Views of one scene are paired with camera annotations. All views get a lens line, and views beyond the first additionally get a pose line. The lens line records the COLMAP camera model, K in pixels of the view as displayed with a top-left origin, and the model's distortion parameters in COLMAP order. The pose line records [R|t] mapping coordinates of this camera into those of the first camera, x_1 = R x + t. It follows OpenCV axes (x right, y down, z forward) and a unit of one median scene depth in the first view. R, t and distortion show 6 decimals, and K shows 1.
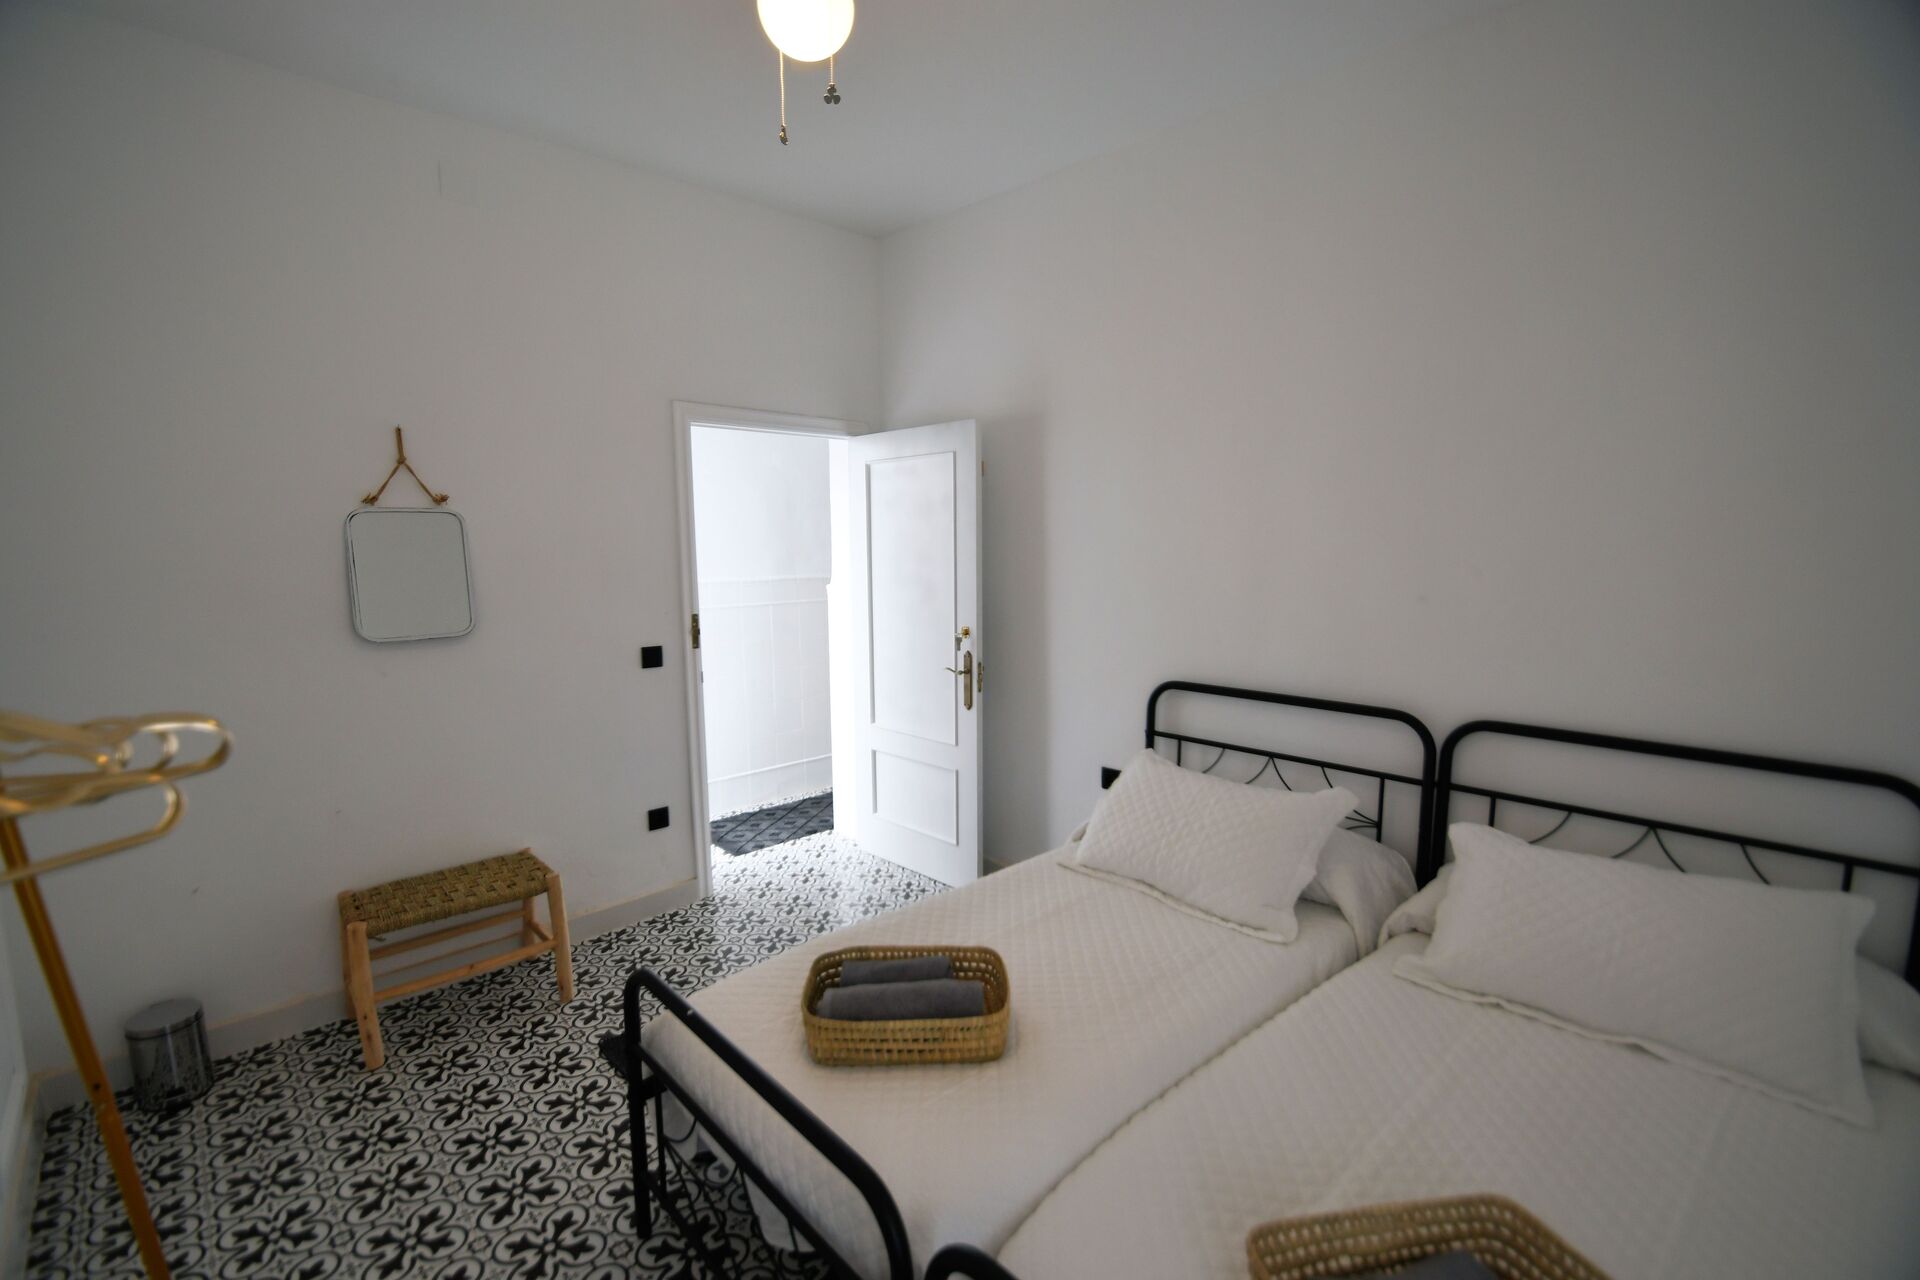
lens RADIAL K [[781.5, 0, 960.0], [0, 781.5, 640.0], [0, 0, 1]] dist [0.001061, 0.000045]
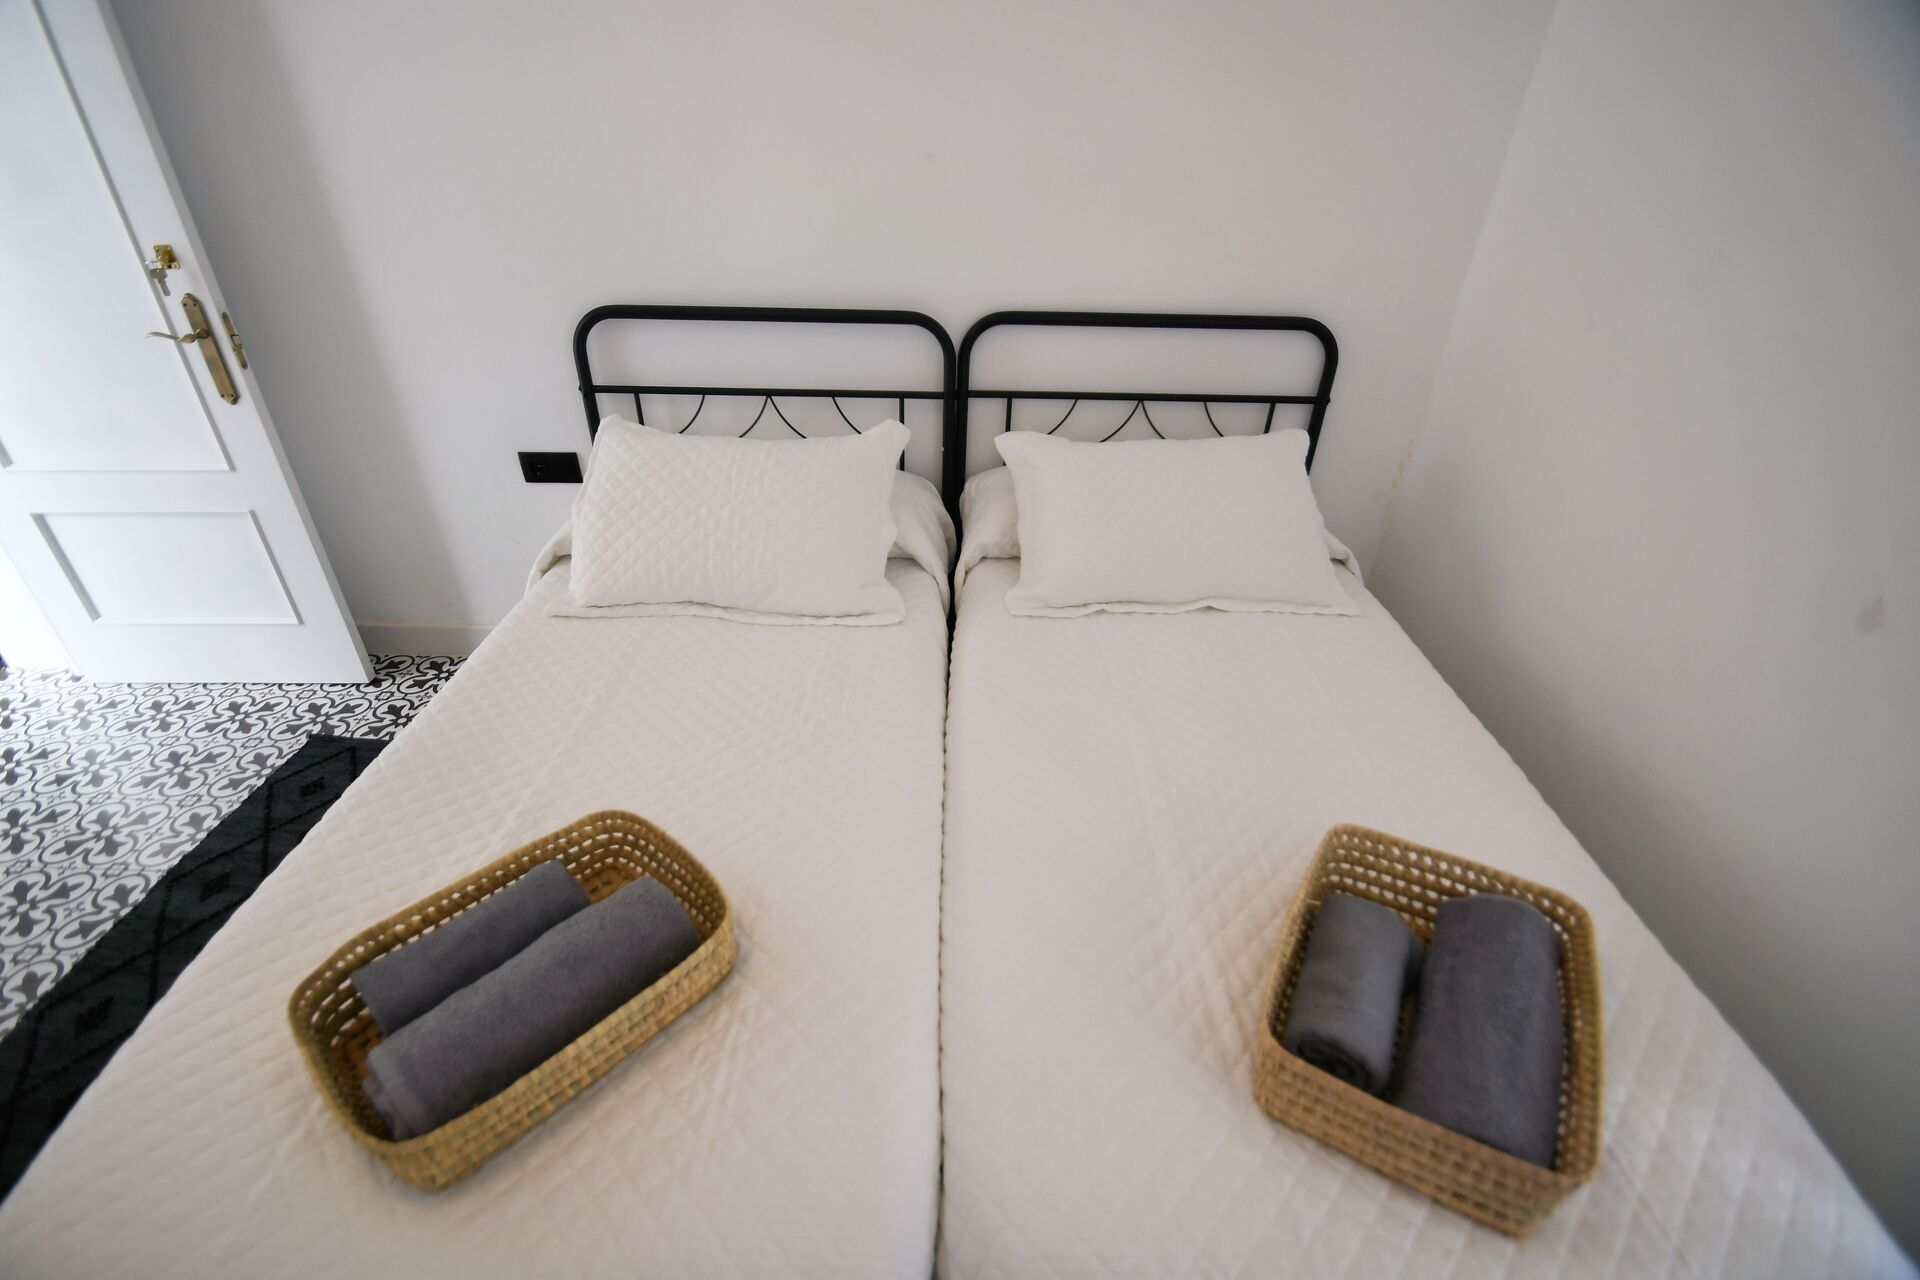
lens RADIAL K [[840.8, 0, 954.5], [0, 840.8, 644.0], [0, 0, 1]] dist [0.020380, -0.018961]
pose [[0.706753, -0.362735, 0.607390, -0.085376], [0.064926, 0.888184, 0.454878, -0.001159], [-0.704475, -0.282051, 0.651278, 0.288950]]
